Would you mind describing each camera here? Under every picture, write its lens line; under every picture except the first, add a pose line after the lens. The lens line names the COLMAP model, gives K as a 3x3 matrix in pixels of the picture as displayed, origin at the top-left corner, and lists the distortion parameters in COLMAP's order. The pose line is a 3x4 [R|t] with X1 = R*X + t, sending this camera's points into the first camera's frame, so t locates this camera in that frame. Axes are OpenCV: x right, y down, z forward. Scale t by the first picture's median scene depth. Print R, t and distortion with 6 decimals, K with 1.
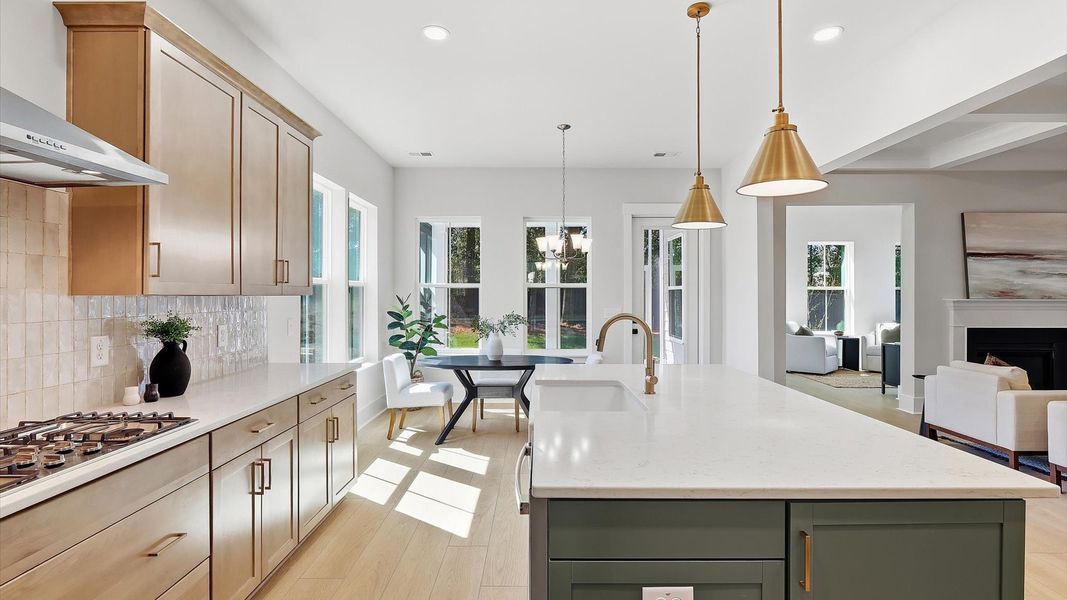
lens RADIAL K [[492.8, 0, 534.8], [0, 492.8, 295.8], [0, 0, 1]] dist [-0.000787, -0.000174]
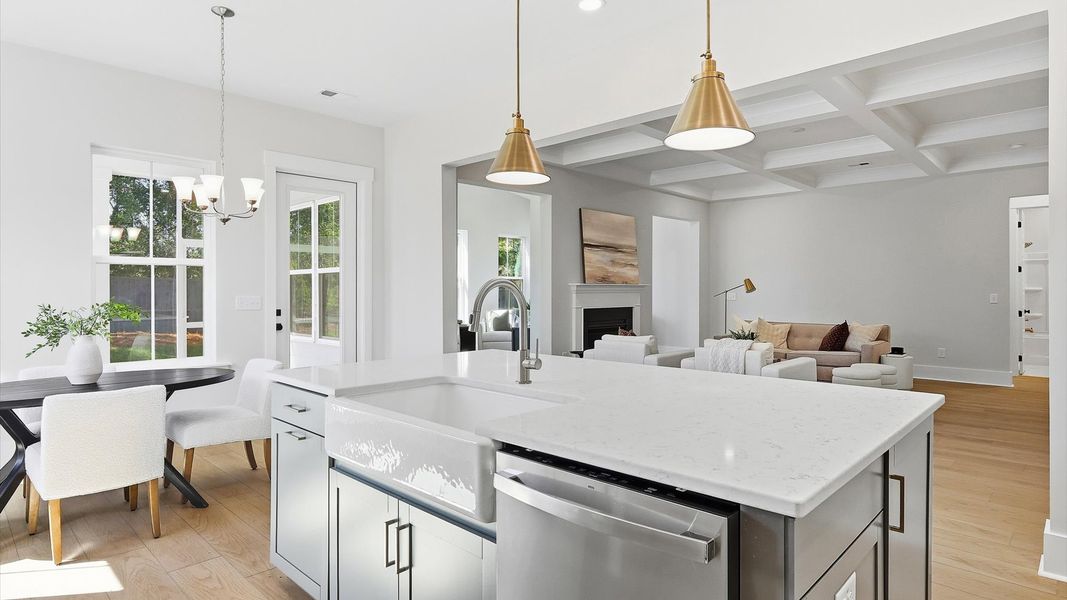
lens RADIAL K [[576.2, 0, 536.2], [0, 576.2, 289.7], [0, 0, 1]] dist [-0.001501, -0.000238]
pose [[0.691243, -0.000893, 0.722622, -0.169939], [0.003816, 0.999990, -0.002415, 0.023335], [-0.722613, 0.004427, 0.691239, 0.152717]]
